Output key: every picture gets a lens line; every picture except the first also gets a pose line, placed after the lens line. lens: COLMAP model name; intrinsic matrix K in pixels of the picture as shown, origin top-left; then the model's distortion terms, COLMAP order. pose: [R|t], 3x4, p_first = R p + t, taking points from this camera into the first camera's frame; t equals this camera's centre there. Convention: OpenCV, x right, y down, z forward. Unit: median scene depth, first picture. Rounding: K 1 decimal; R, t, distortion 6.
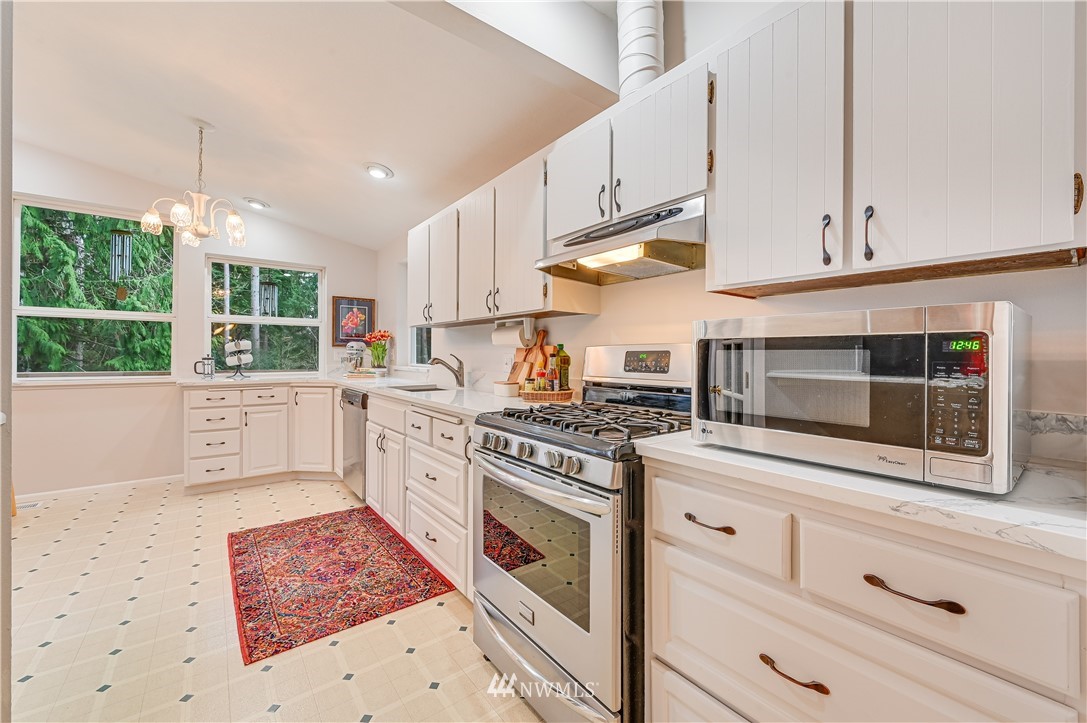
lens RADIAL K [[430.9, 0, 547.5], [0, 430.9, 355.8], [0, 0, 1]] dist [-0.002875, -0.000315]
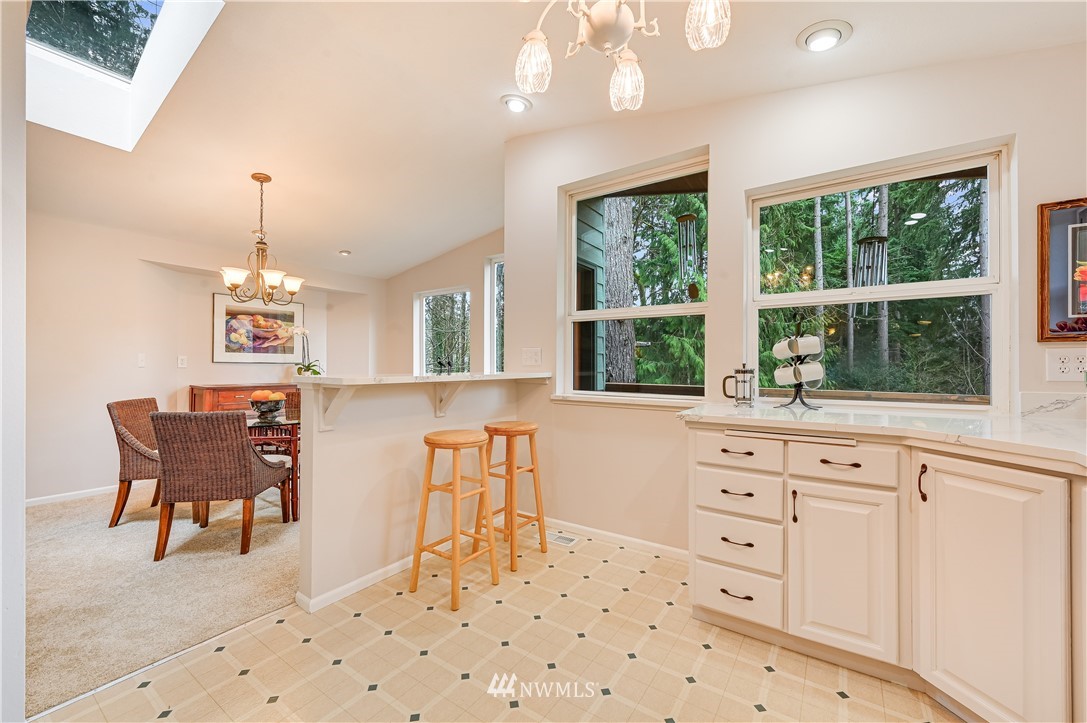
lens RADIAL K [[430.9, 0, 543.0], [0, 430.9, 364.2], [0, 0, 1]] dist [-0.002875, -0.000315]
pose [[0.294386, -0.006749, -0.955663, -0.347361], [-0.002675, 0.999965, -0.007886, 0.002376], [0.955683, 0.004878, 0.294358, 0.616591]]
